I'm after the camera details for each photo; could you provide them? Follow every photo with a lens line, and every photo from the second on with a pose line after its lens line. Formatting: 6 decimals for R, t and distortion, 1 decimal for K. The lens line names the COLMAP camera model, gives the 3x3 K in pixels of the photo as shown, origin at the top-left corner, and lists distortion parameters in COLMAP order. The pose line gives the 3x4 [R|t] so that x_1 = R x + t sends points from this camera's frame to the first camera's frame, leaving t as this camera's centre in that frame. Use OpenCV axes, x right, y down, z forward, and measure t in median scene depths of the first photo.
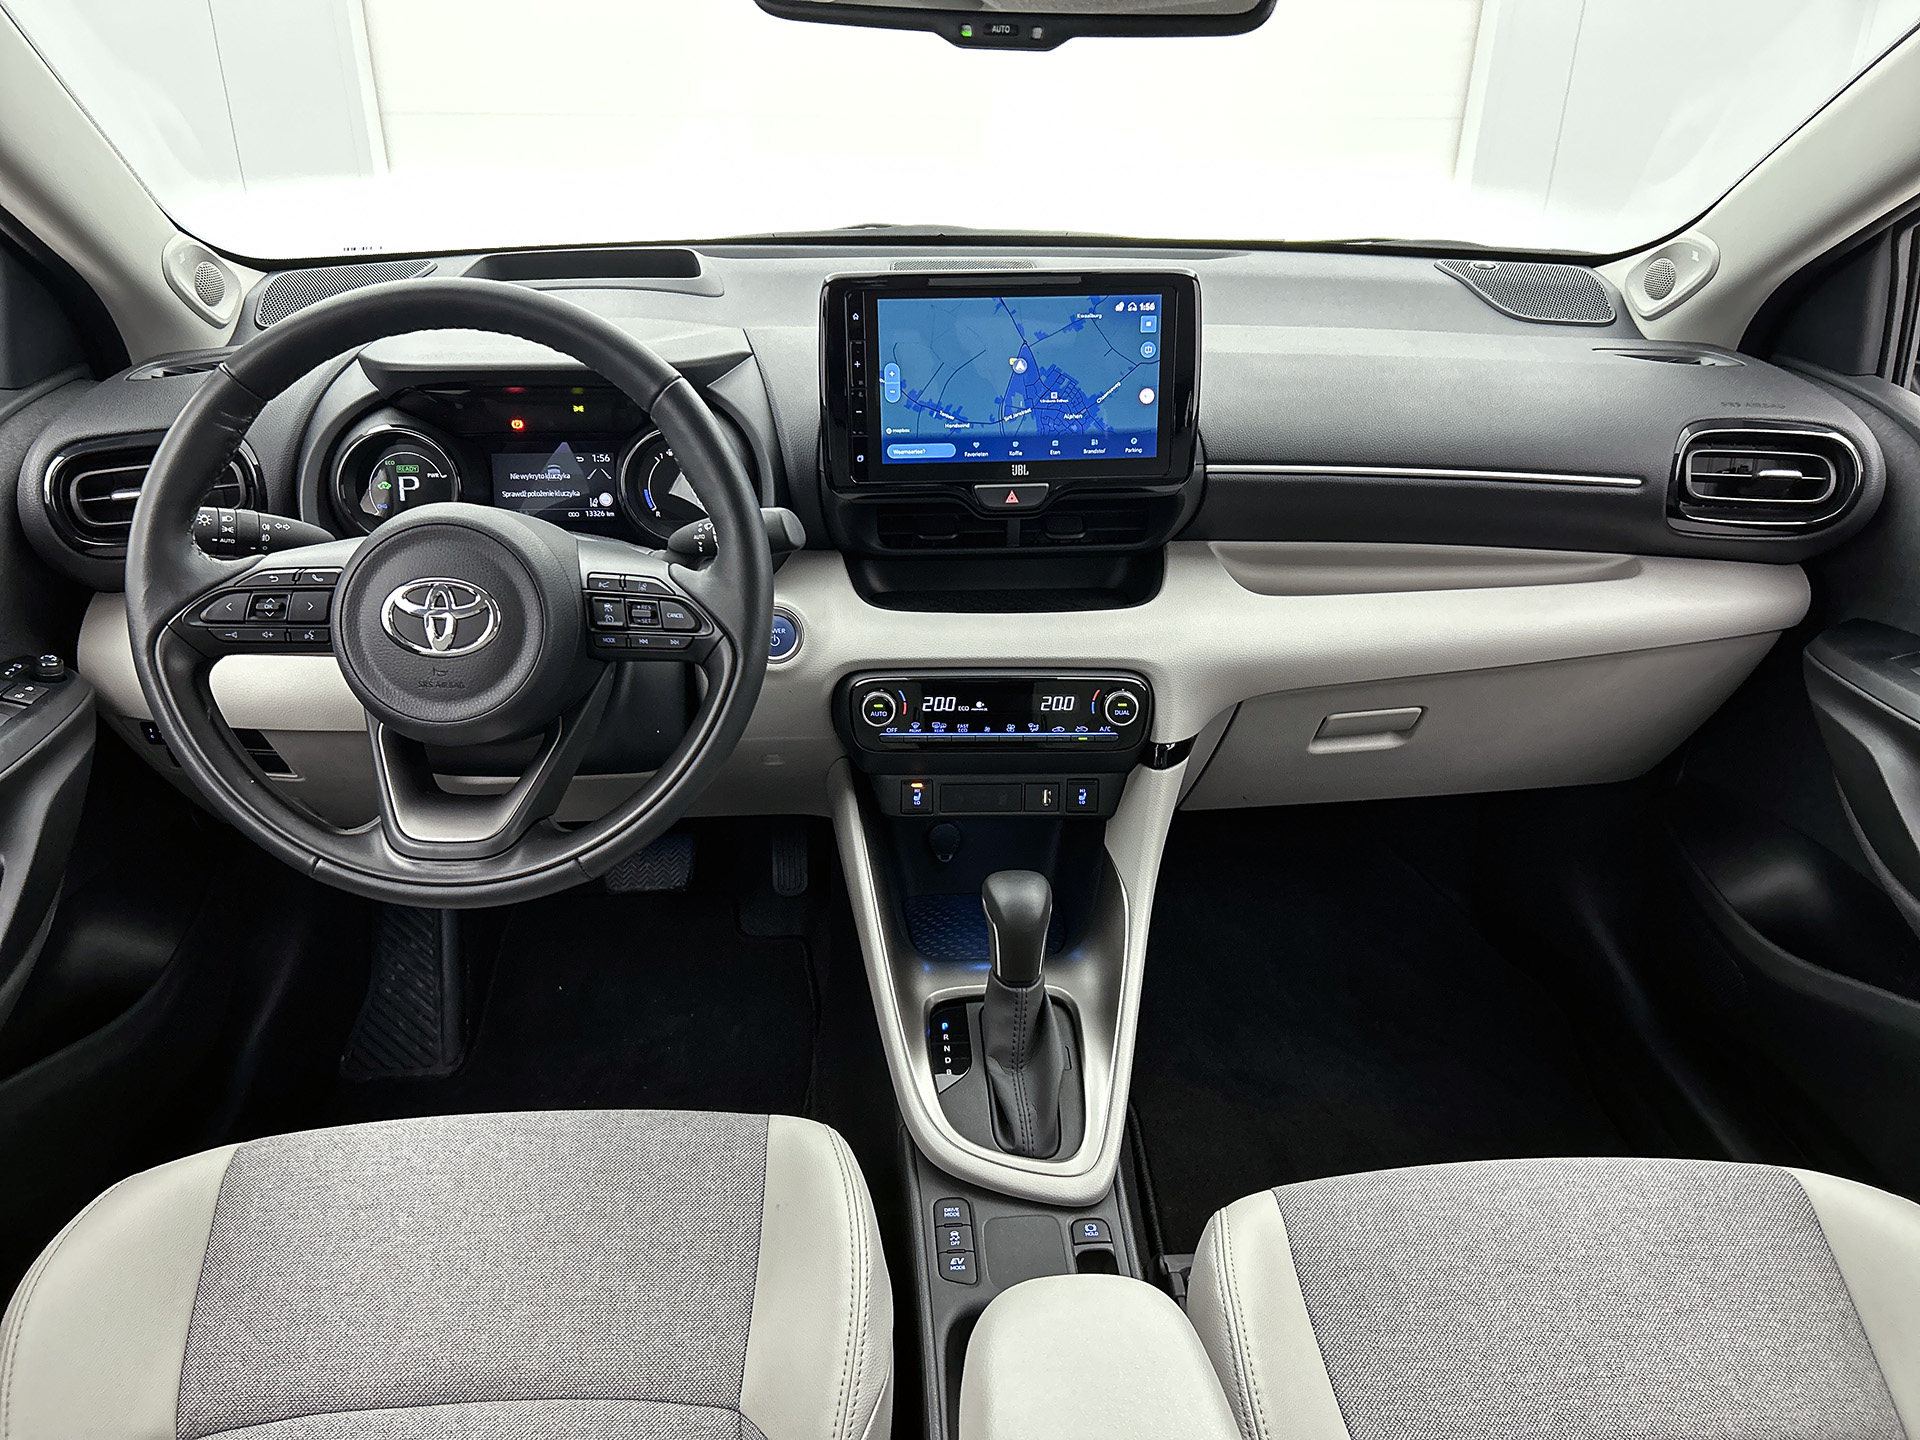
lens RADIAL K [[1453.2, 0, 949.6], [0, 1453.2, 713.1], [0, 0, 1]] dist [0.048820, -0.058483]
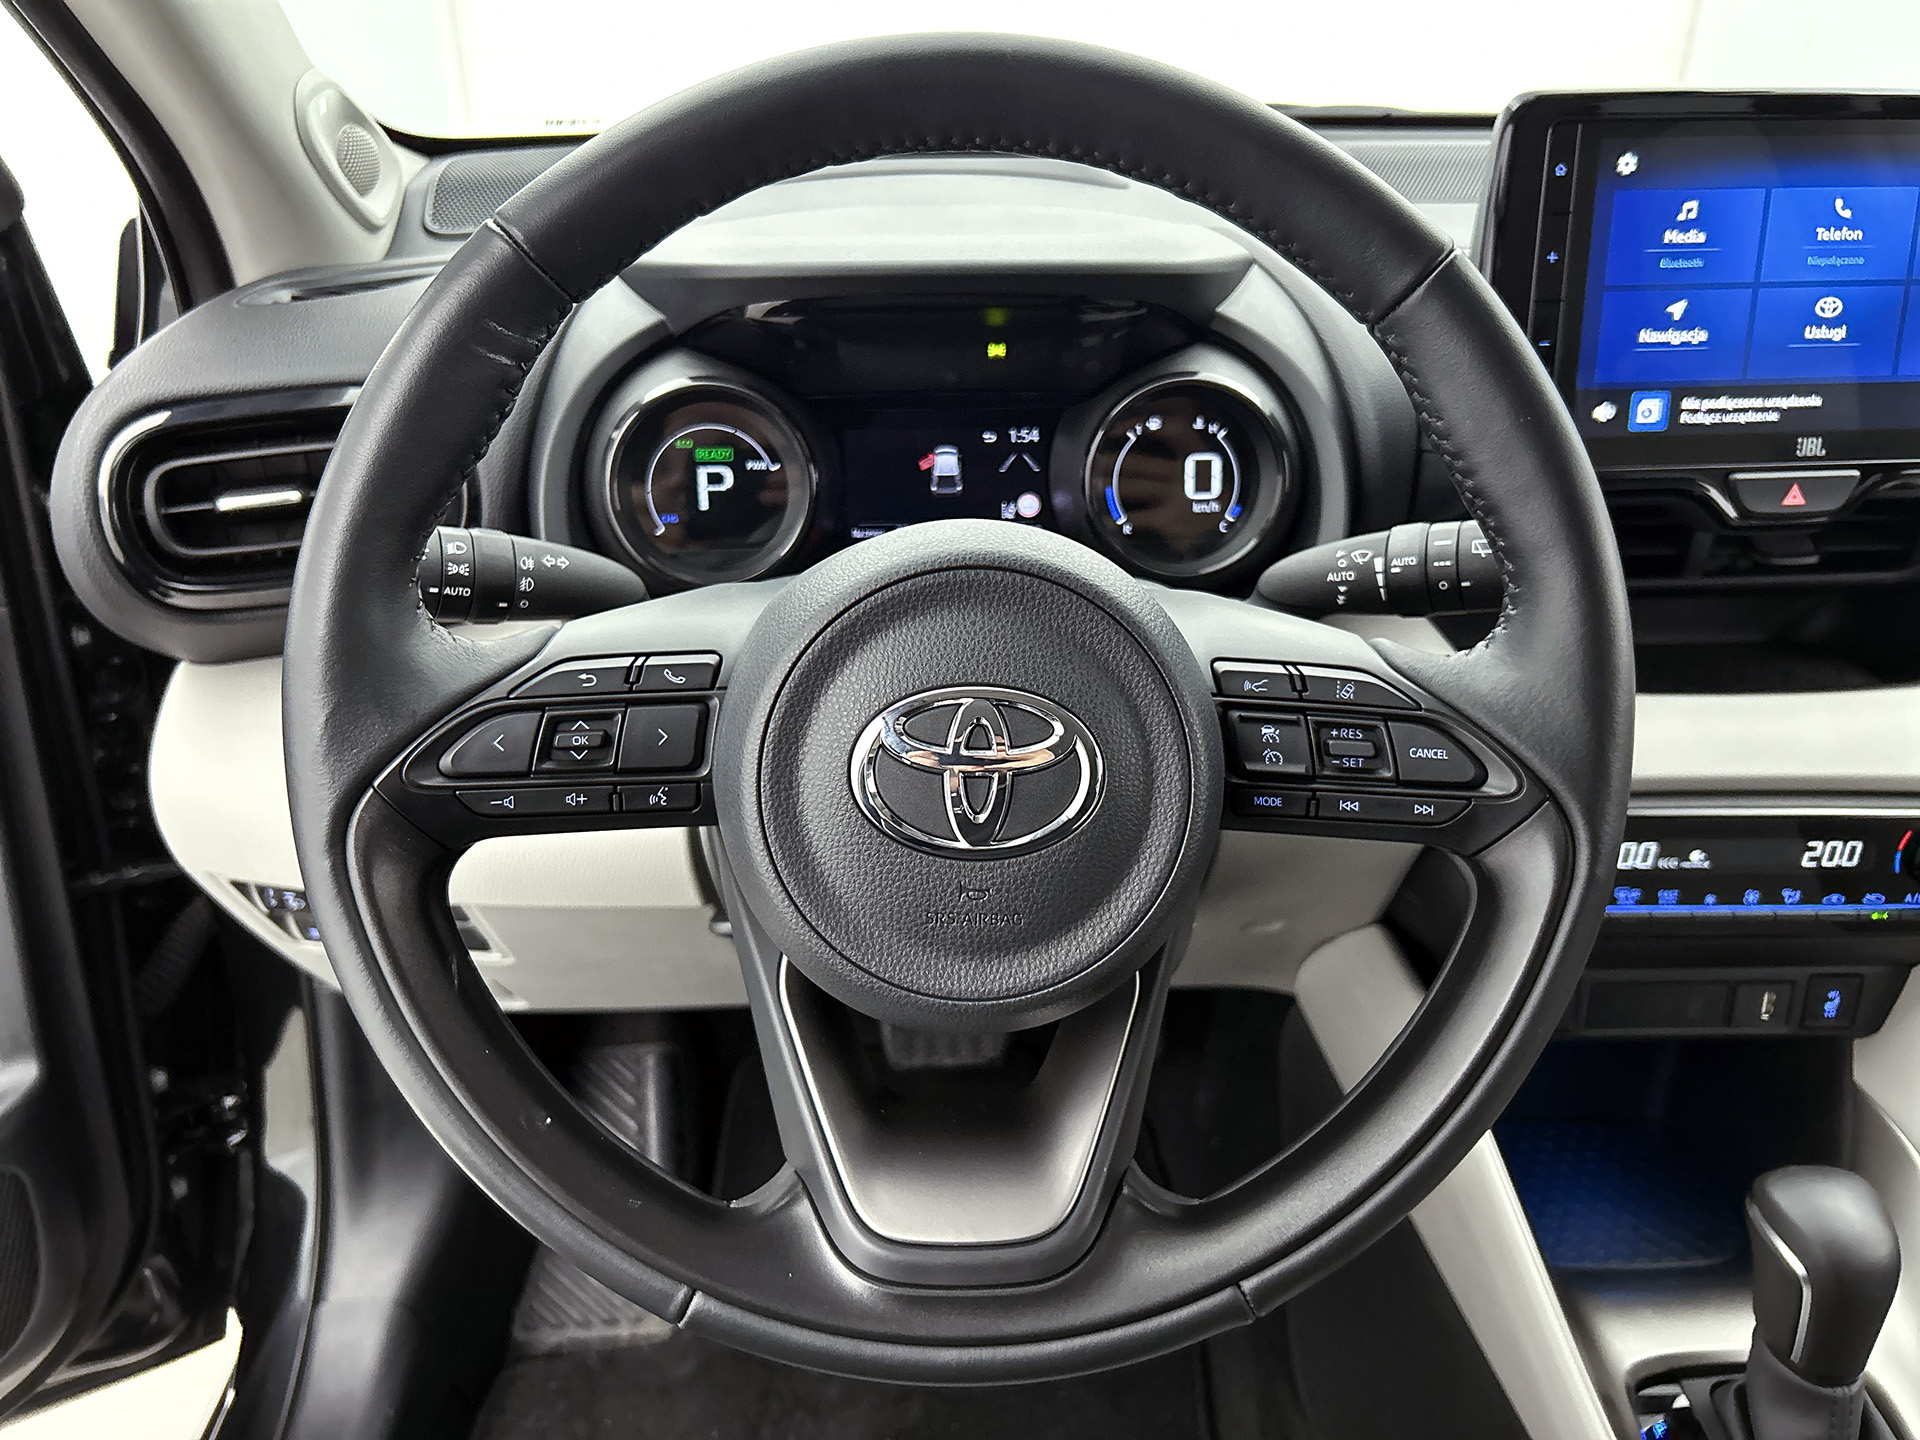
lens RADIAL K [[1453.2, 0, 975.0], [0, 1453.2, 710.6], [0, 0, 1]] dist [0.048820, -0.058483]
pose [[0.999976, -0.001845, -0.006666, -0.266119], [0.001838, 0.999998, -0.001036, -0.064779], [0.006668, 0.001024, 0.999977, 0.423843]]
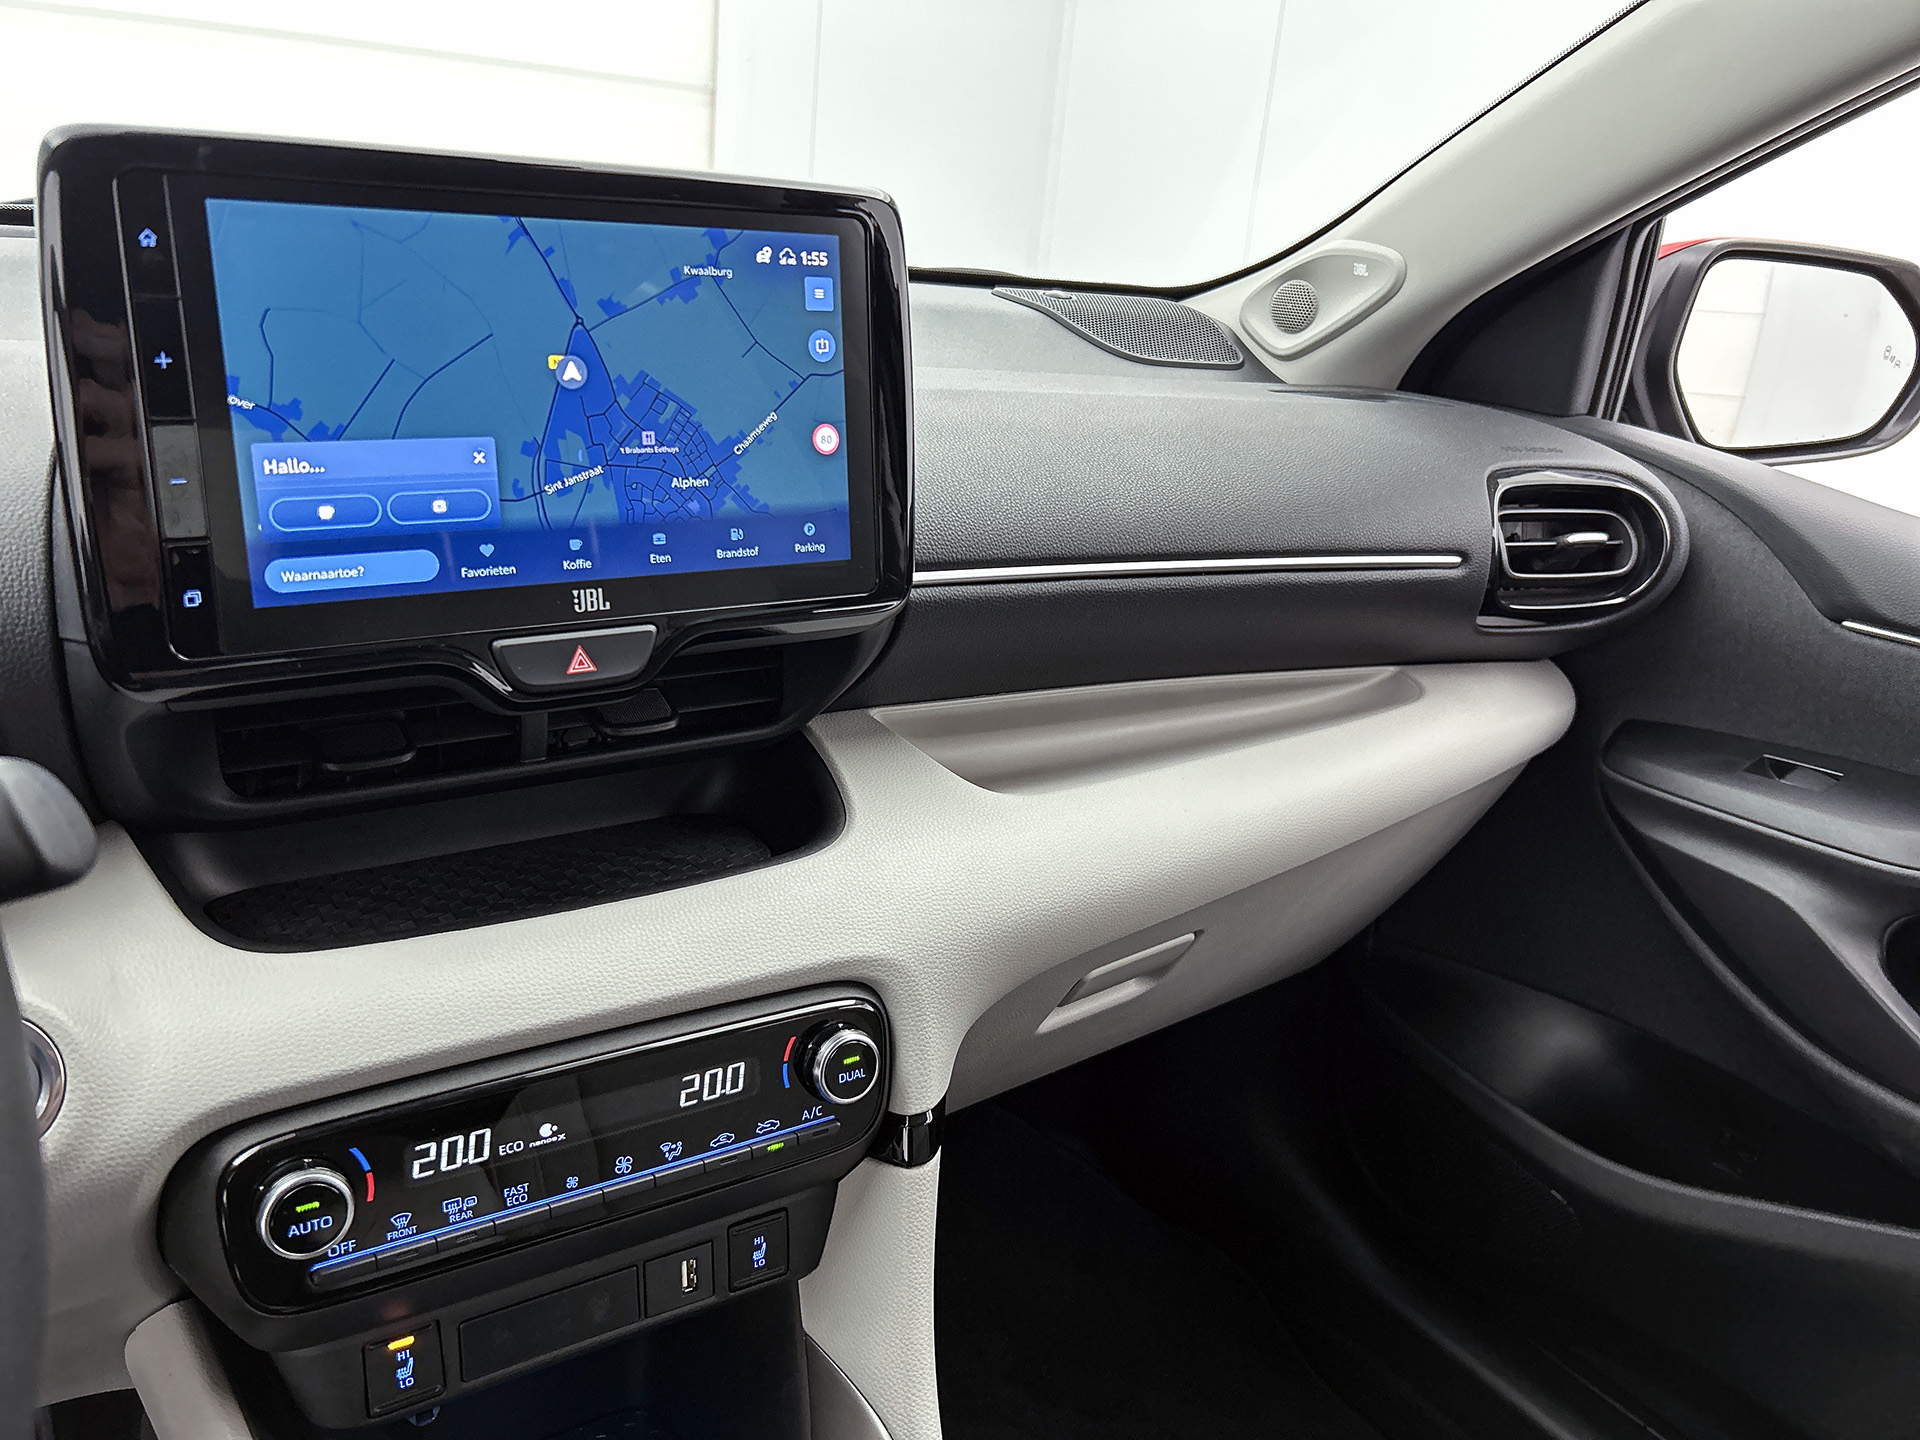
lens RADIAL K [[1453.2, 0, 947.8], [0, 1453.2, 708.4], [0, 0, 1]] dist [0.048820, -0.058483]
pose [[0.860332, -0.106586, 0.498466, -0.084200], [0.155425, 0.986180, -0.057385, -0.089604], [-0.485461, 0.126844, 0.865008, 0.548491]]
